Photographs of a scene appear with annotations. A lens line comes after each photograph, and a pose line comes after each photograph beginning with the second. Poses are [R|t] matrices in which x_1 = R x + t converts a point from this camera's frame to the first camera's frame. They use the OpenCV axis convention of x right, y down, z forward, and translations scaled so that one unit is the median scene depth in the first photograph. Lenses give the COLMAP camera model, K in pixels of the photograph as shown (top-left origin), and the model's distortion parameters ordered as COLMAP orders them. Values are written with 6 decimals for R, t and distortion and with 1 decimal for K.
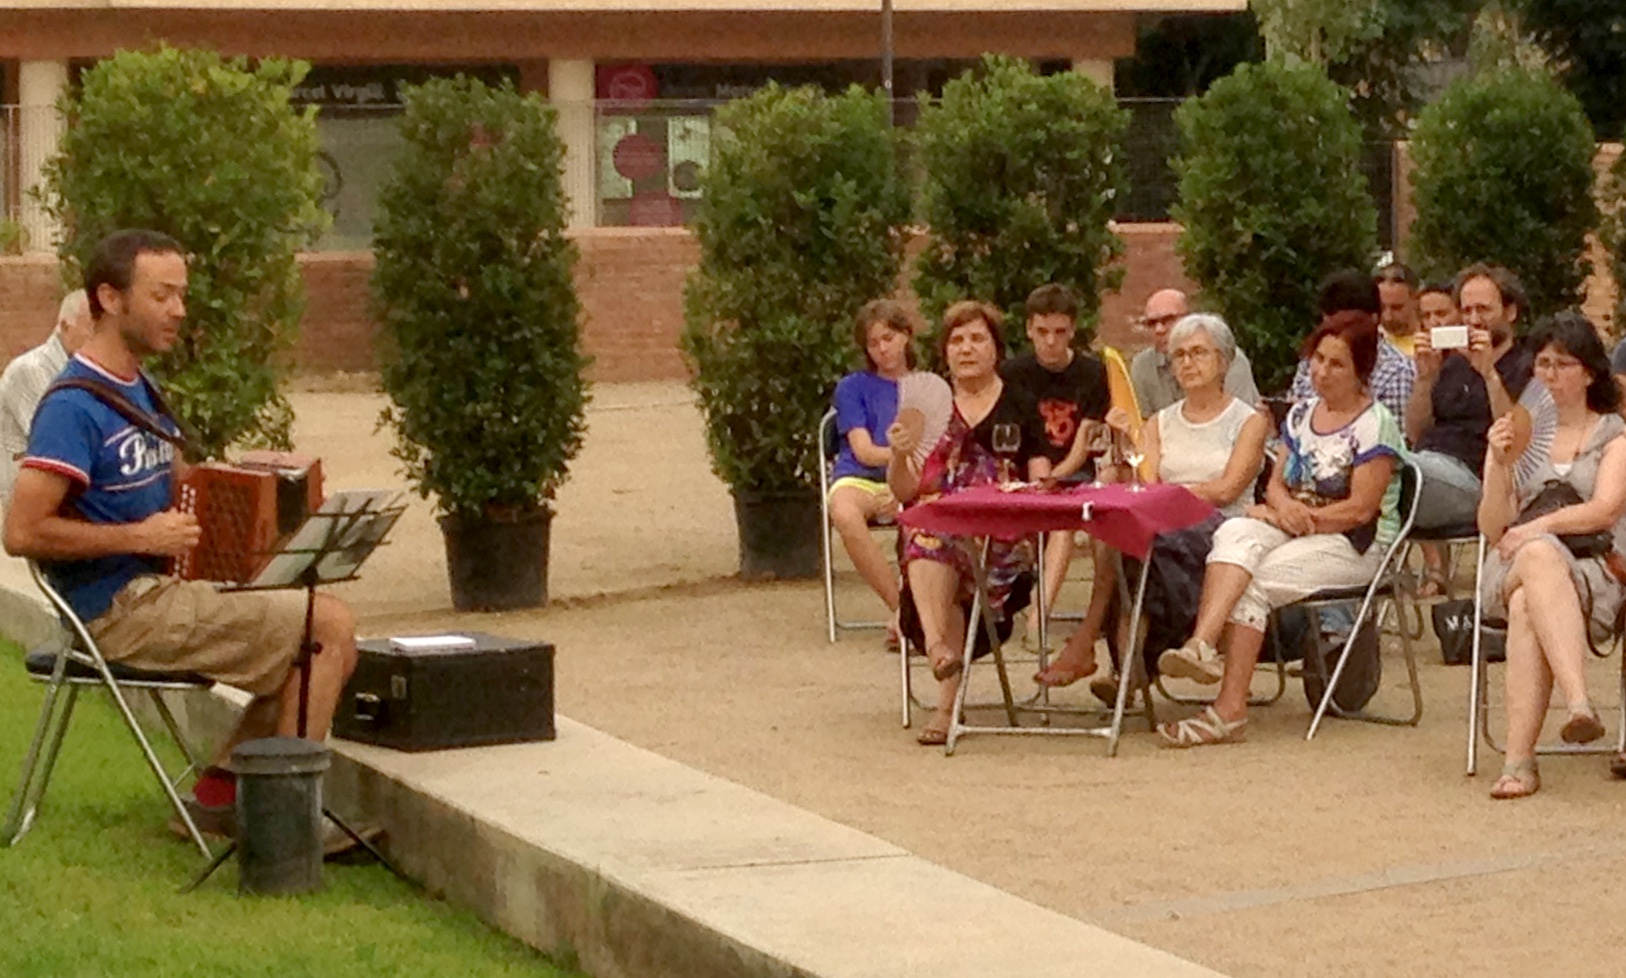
lens RADIAL K [[4276.9, 0, 828.3], [0, 4276.9, 484.7], [0, 0, 1]] dist [0.126859, 0.000000]
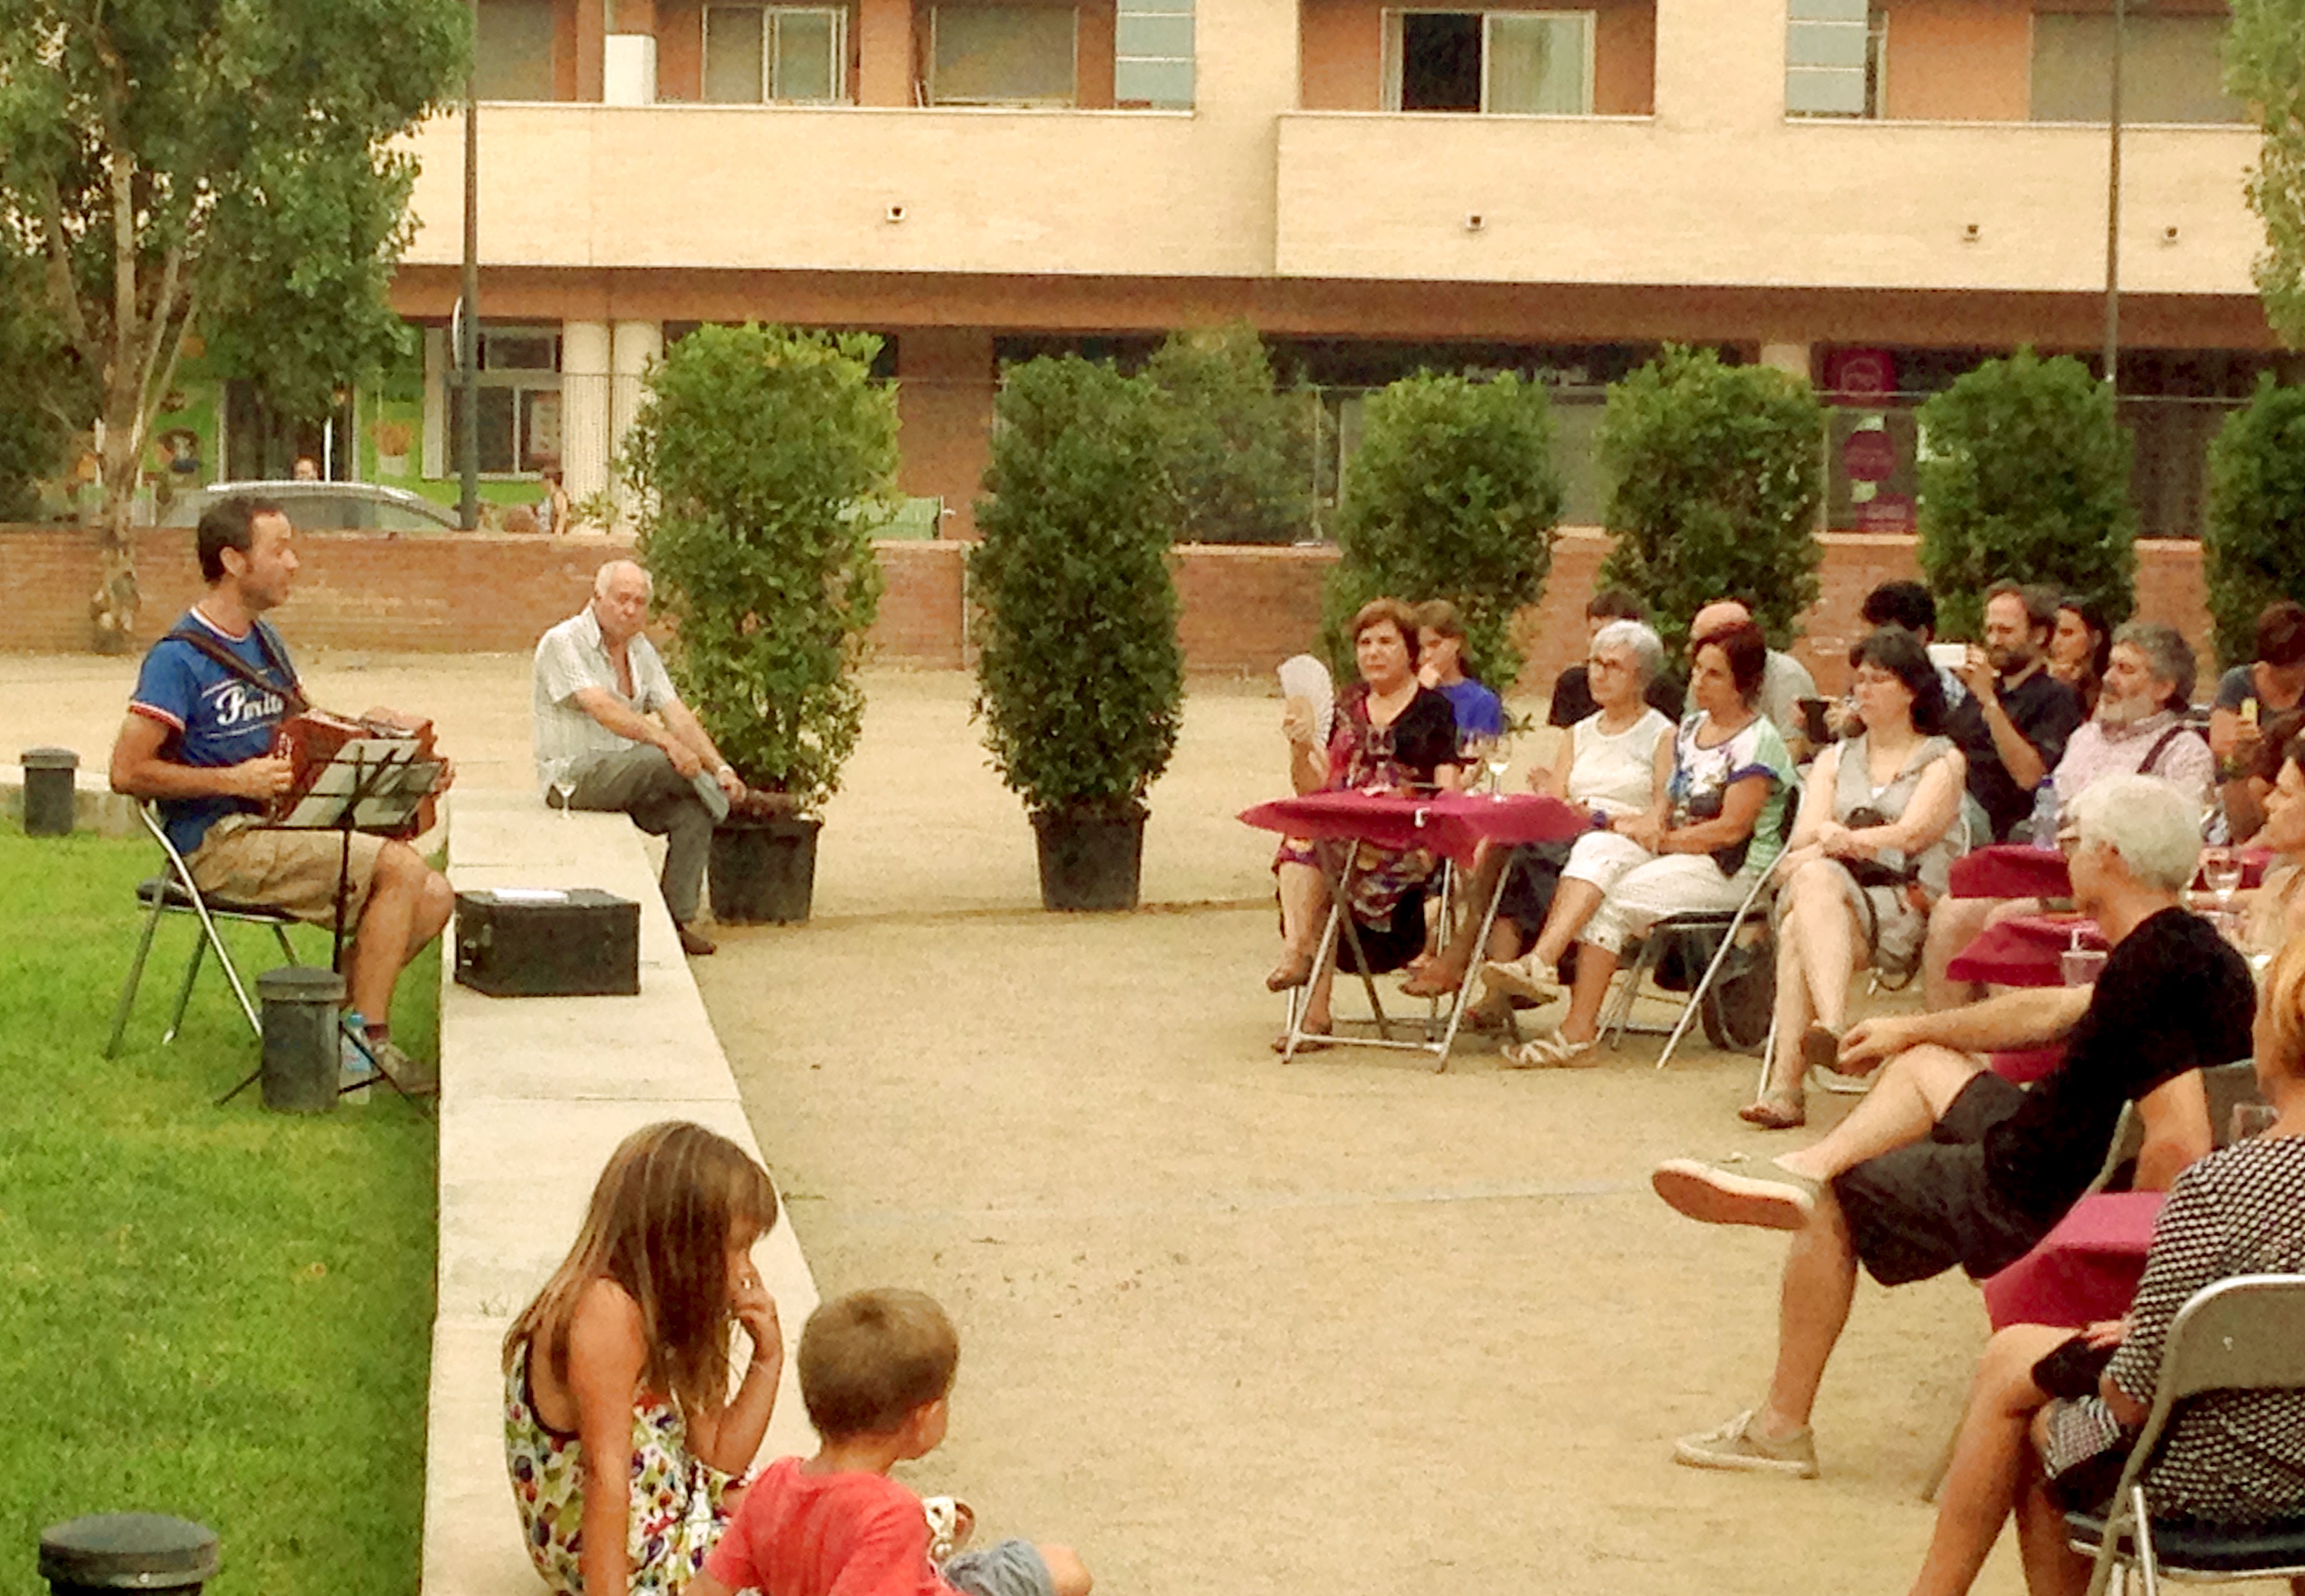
lens RADIAL K [[5159.8, 0, 1156.9], [0, 5159.8, 804.0], [0, 0, 1]] dist [-0.123013, 0.000000]
pose [[0.959639, 0.043136, -0.277908, 0.312635], [-0.045247, 0.998975, -0.001182, 0.006981], [0.277572, 0.013708, 0.960607, -0.129432]]
